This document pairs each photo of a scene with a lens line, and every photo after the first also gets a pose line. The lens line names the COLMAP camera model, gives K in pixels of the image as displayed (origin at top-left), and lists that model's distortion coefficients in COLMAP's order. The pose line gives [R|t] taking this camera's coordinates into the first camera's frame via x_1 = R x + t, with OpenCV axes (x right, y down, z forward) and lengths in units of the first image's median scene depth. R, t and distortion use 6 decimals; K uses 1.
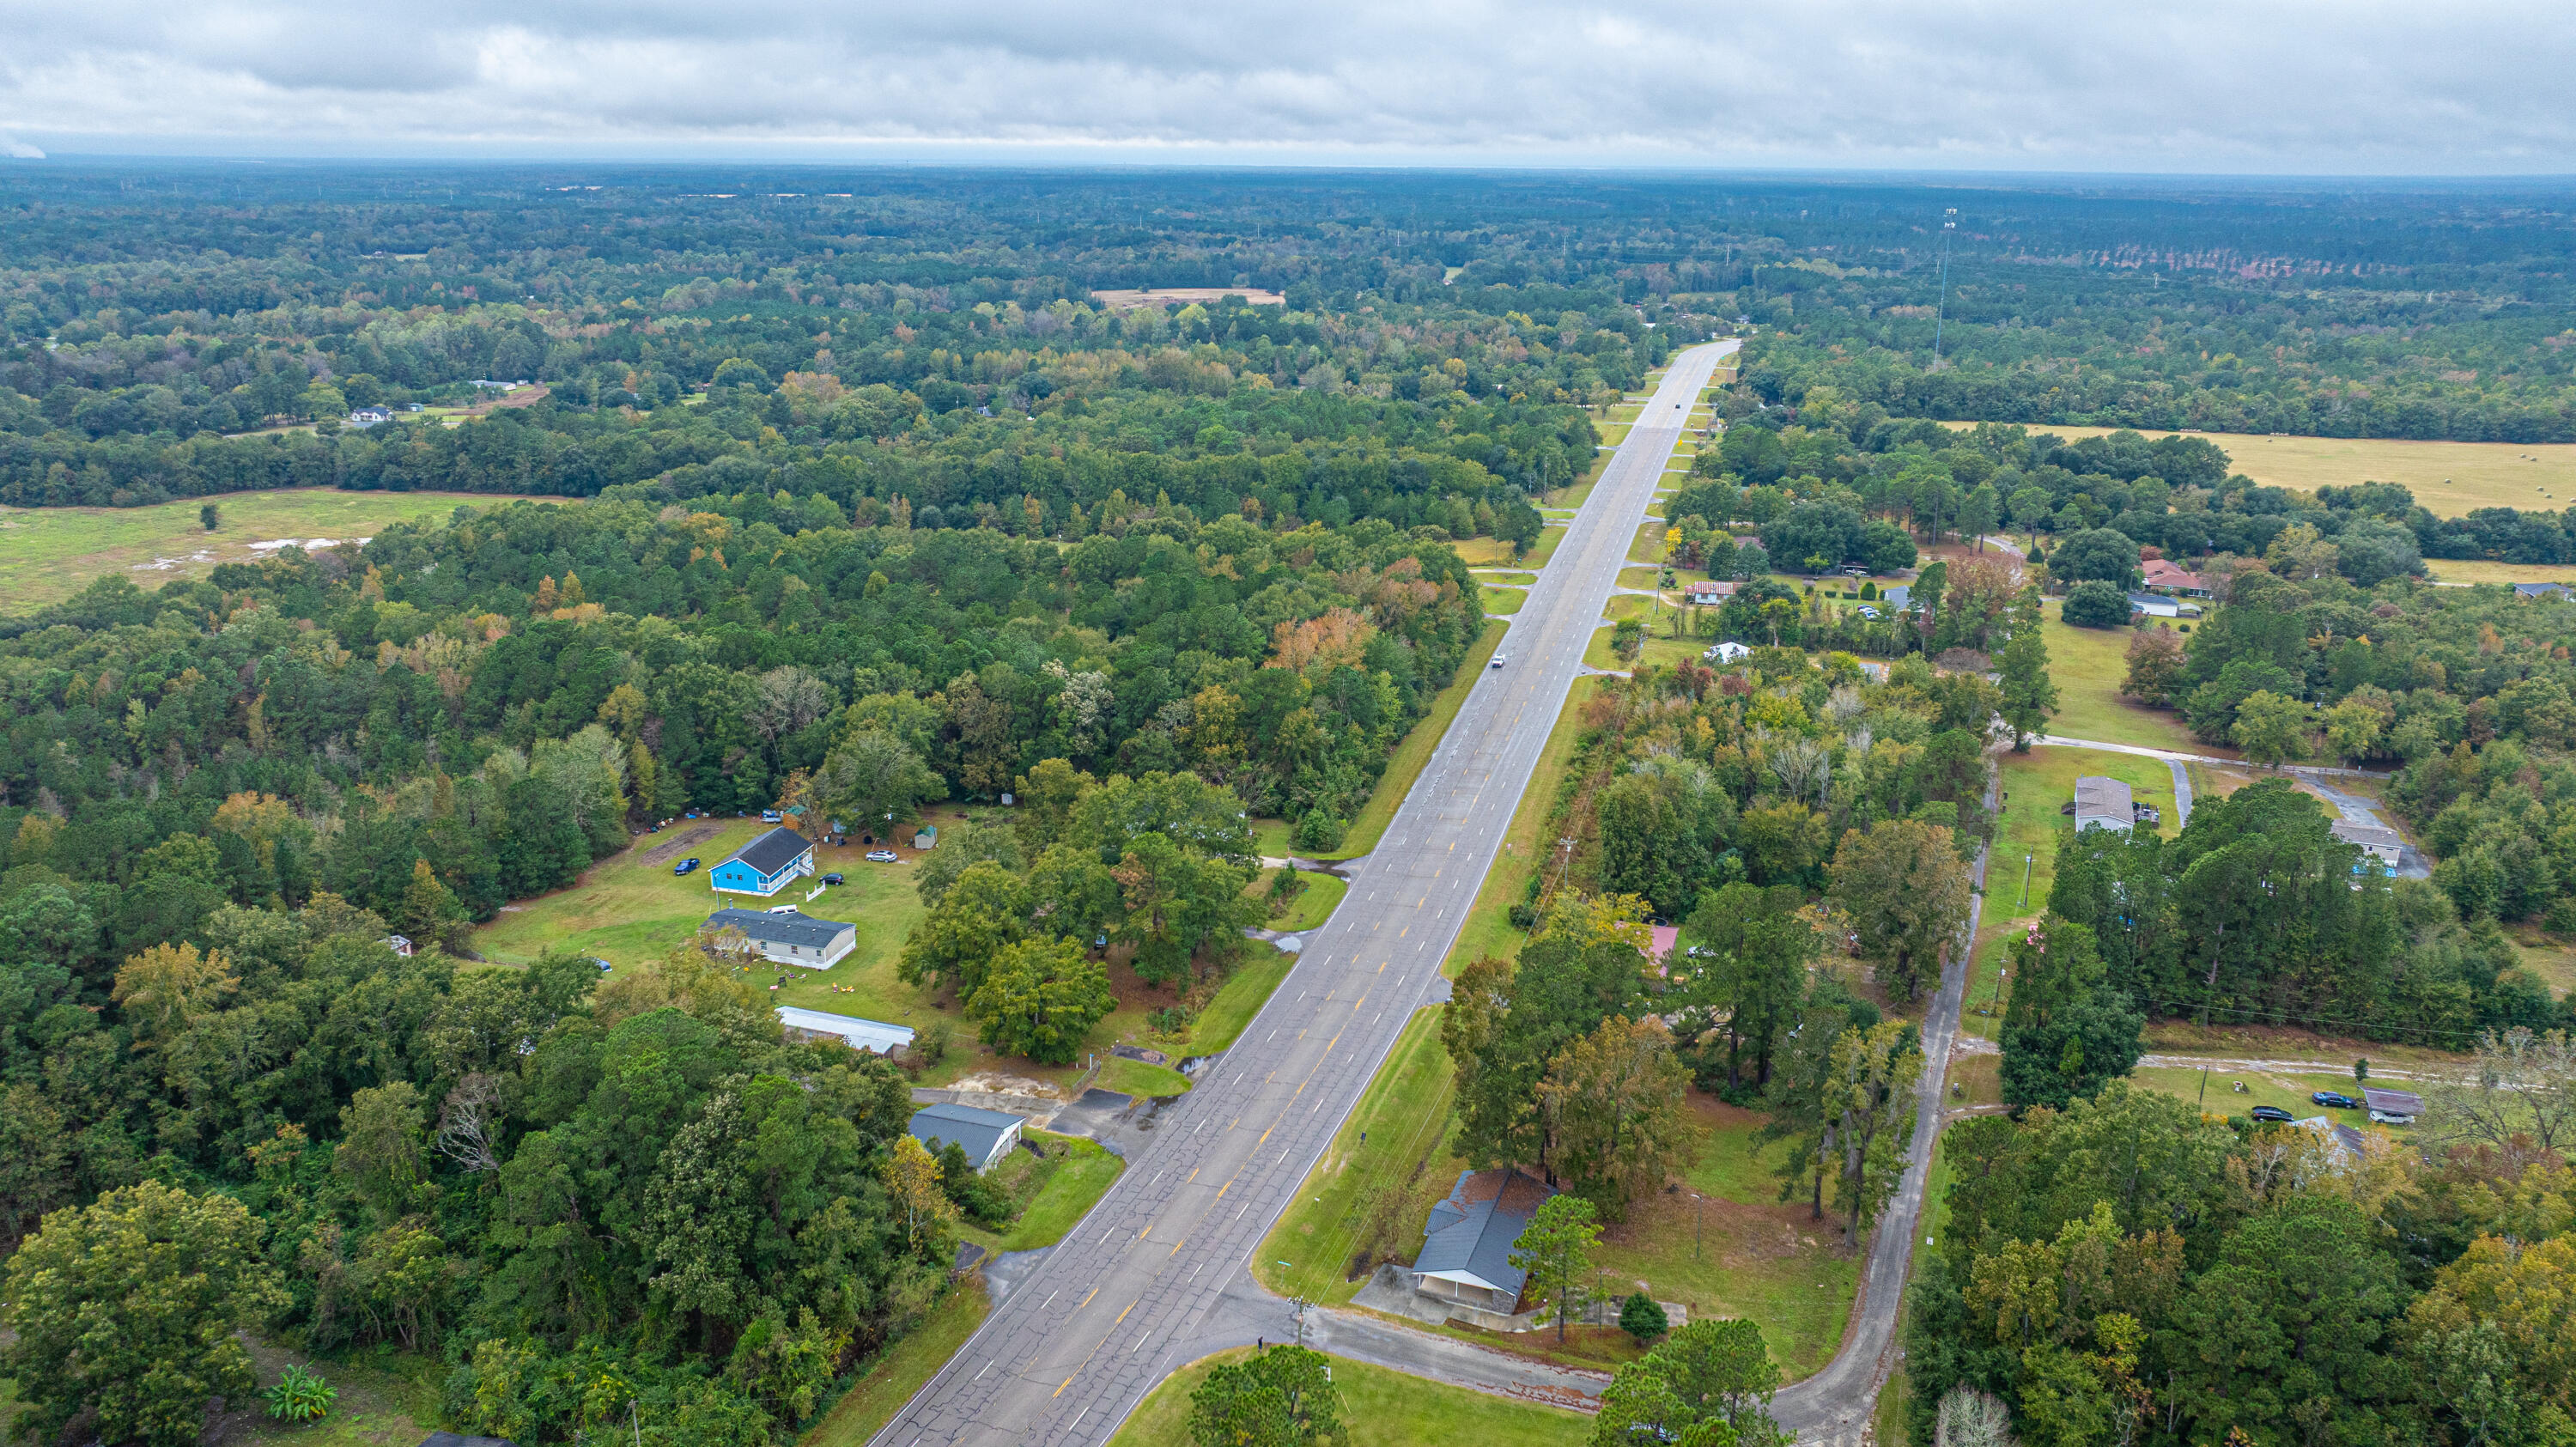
lens RADIAL K [[1804.6, 0, 1298.9], [0, 1804.6, 723.7], [0, 0, 1]] dist [-0.020941, 0.003339]
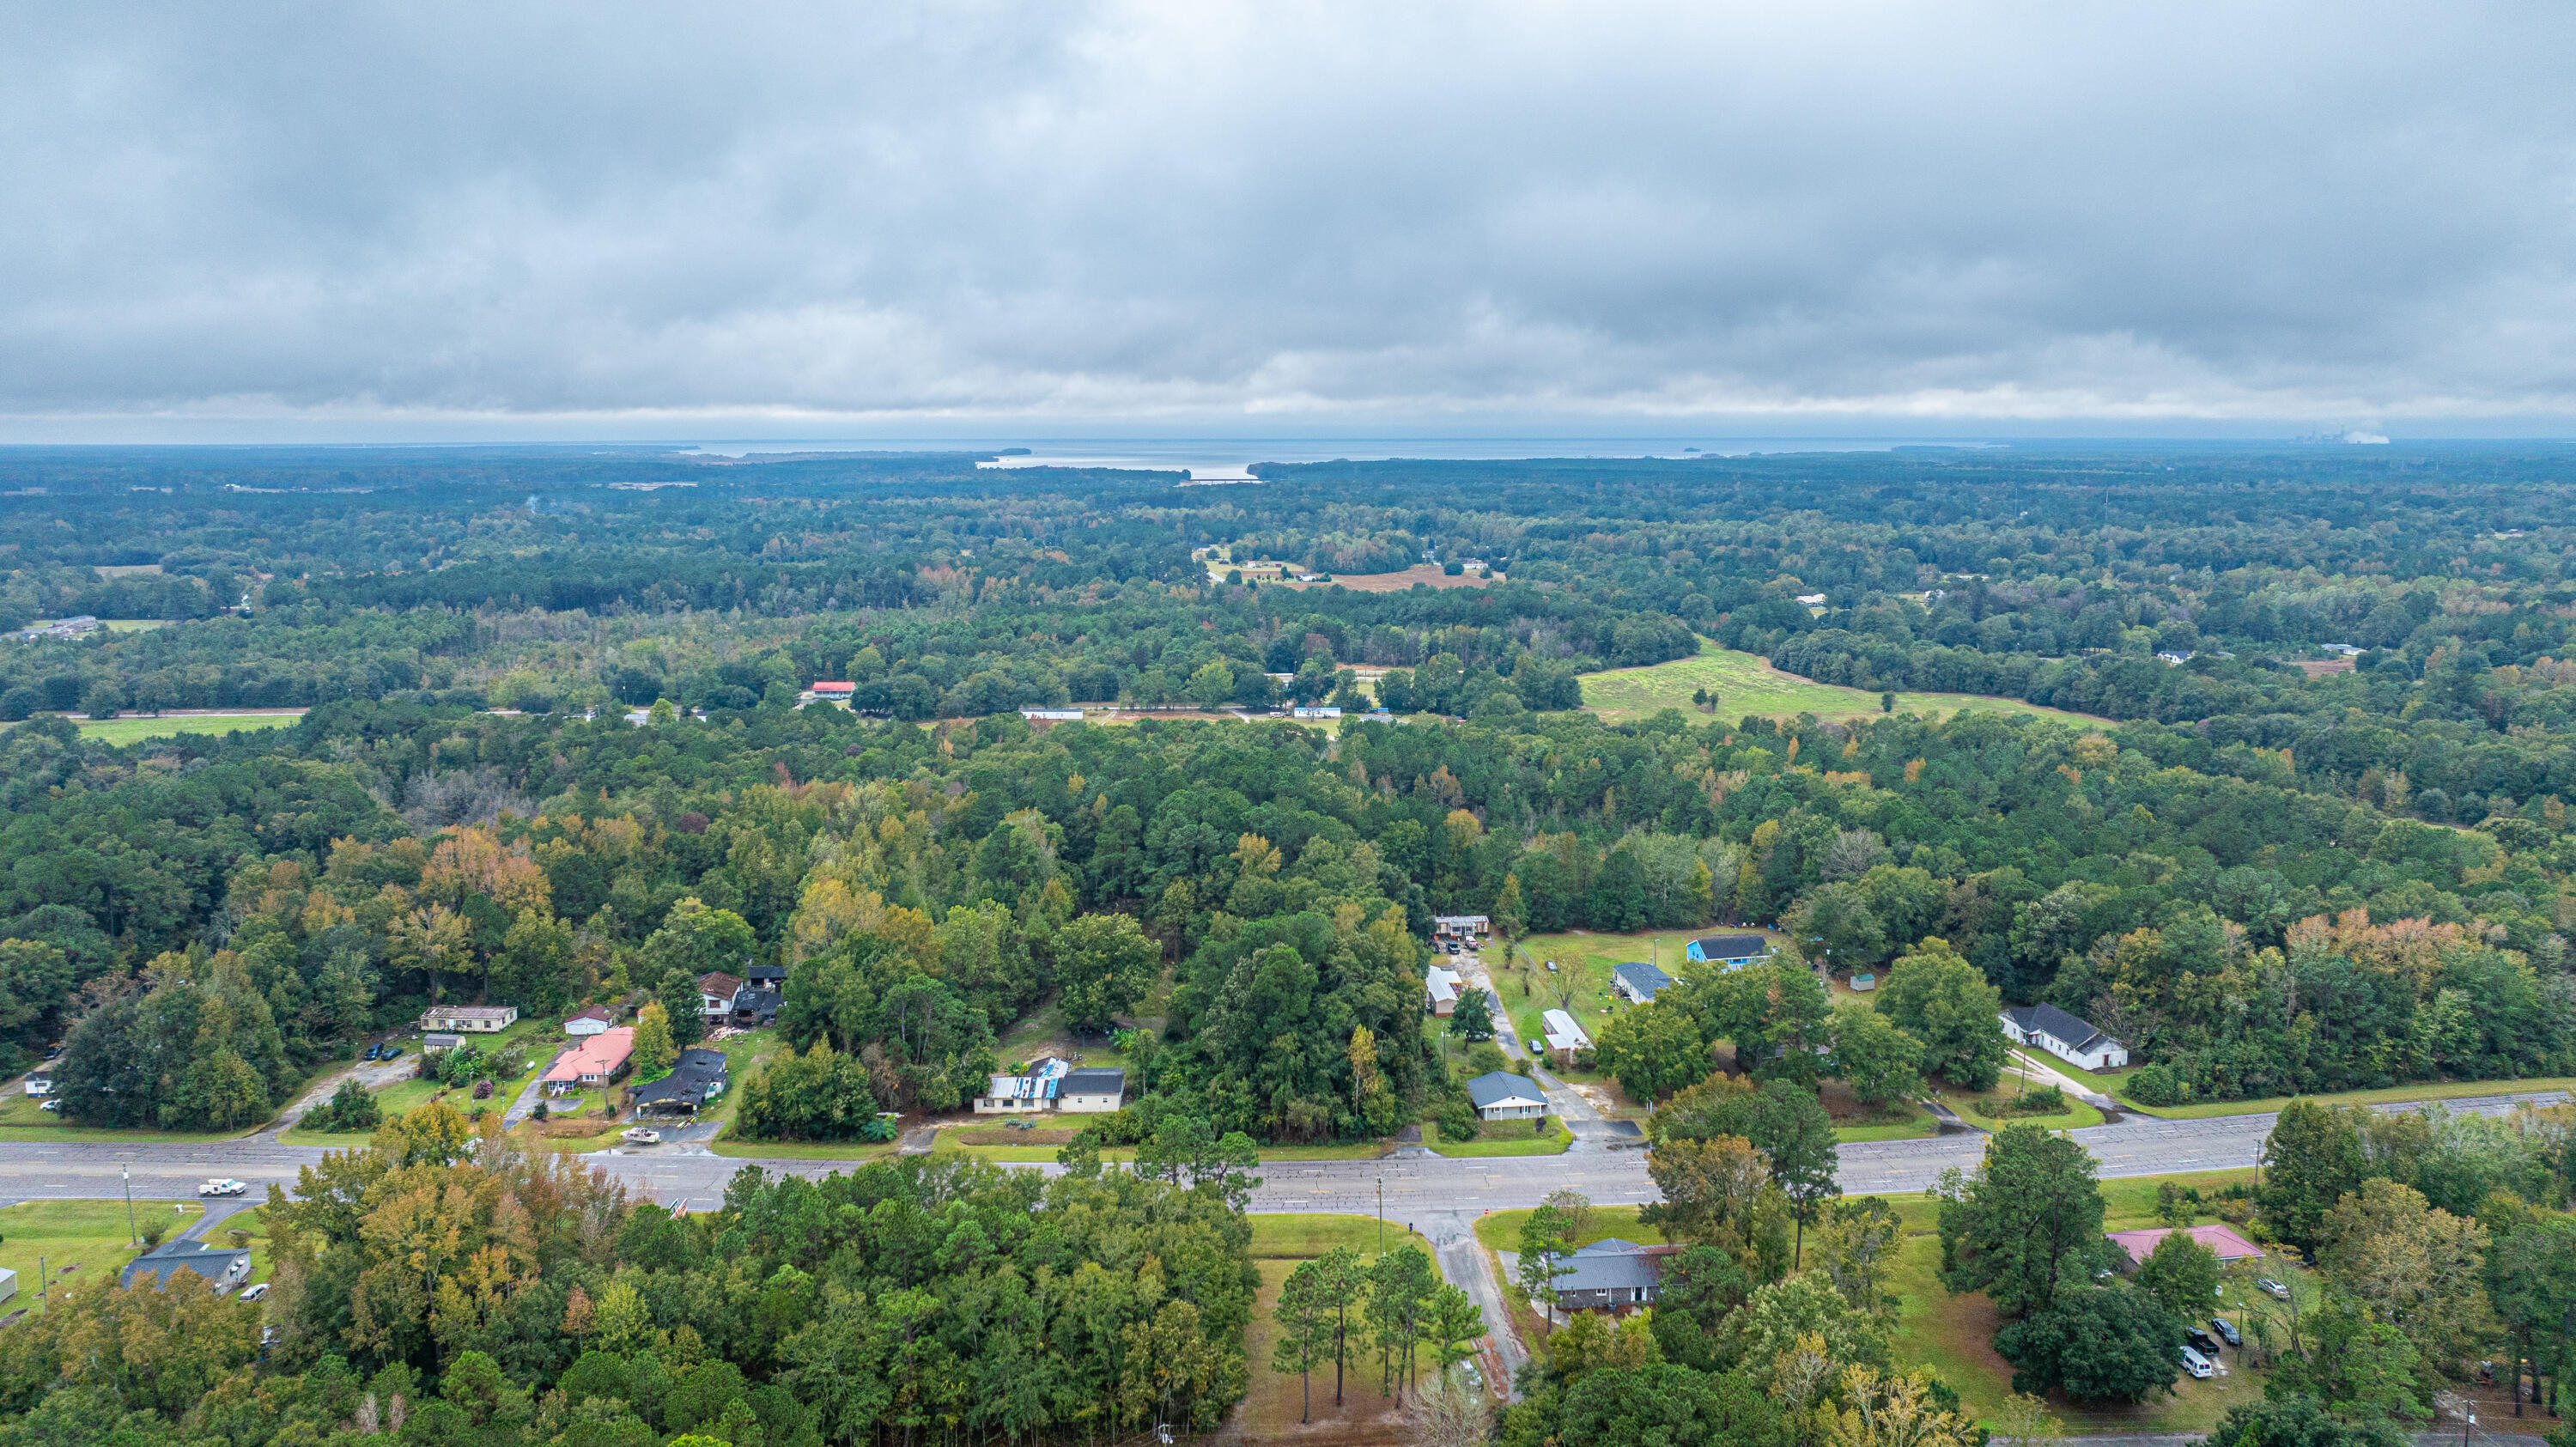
lens RADIAL K [[1802.8, 0, 1297.7], [0, 1802.8, 717.1], [0, 0, 1]] dist [0.006700, -0.076467]
pose [[0.416850, 0.131889, -0.899356, 0.476855], [-0.267439, 0.963419, 0.017326, -0.017944], [0.868742, 0.233300, 0.436873, 0.085359]]
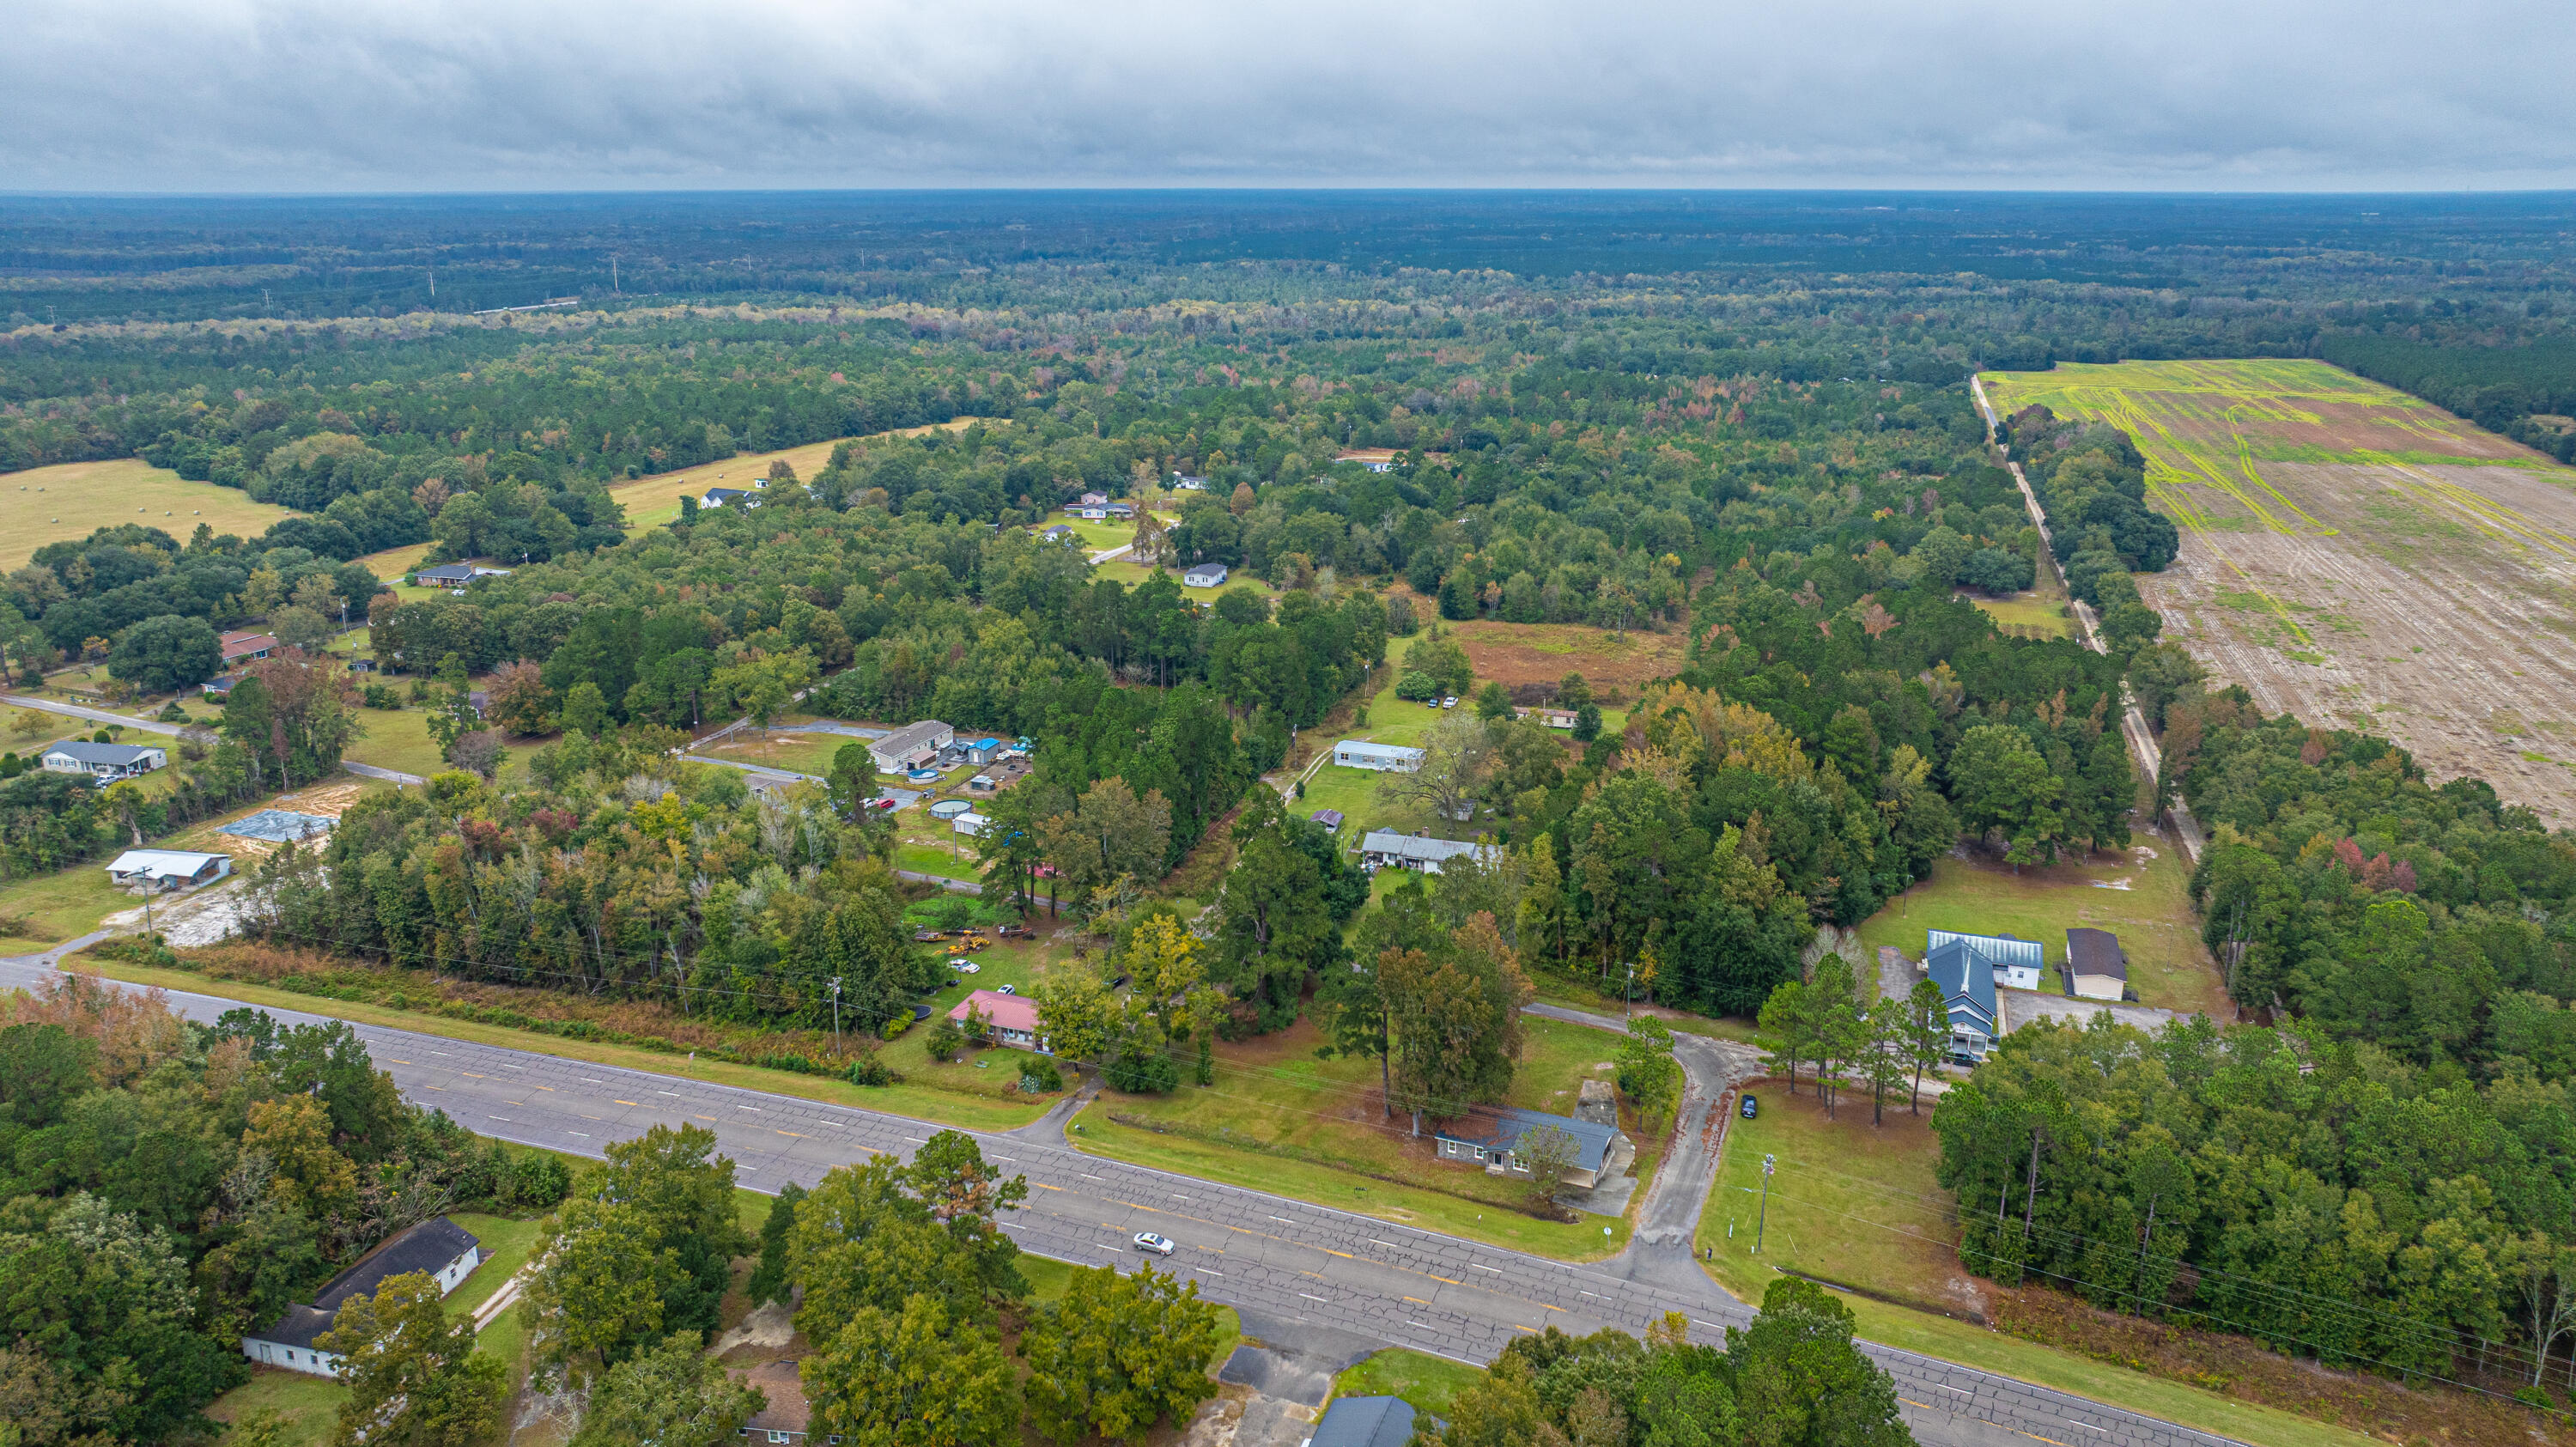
lens RADIAL K [[1810.6, 0, 1298.4], [0, 1810.6, 712.9], [0, 0, 1]] dist [-0.019565, 0.005103]
pose [[0.043956, -0.289501, 0.956168, -0.422355], [0.300649, 0.916558, 0.263687, -0.143954], [-0.952722, 0.275880, 0.127327, 0.412286]]
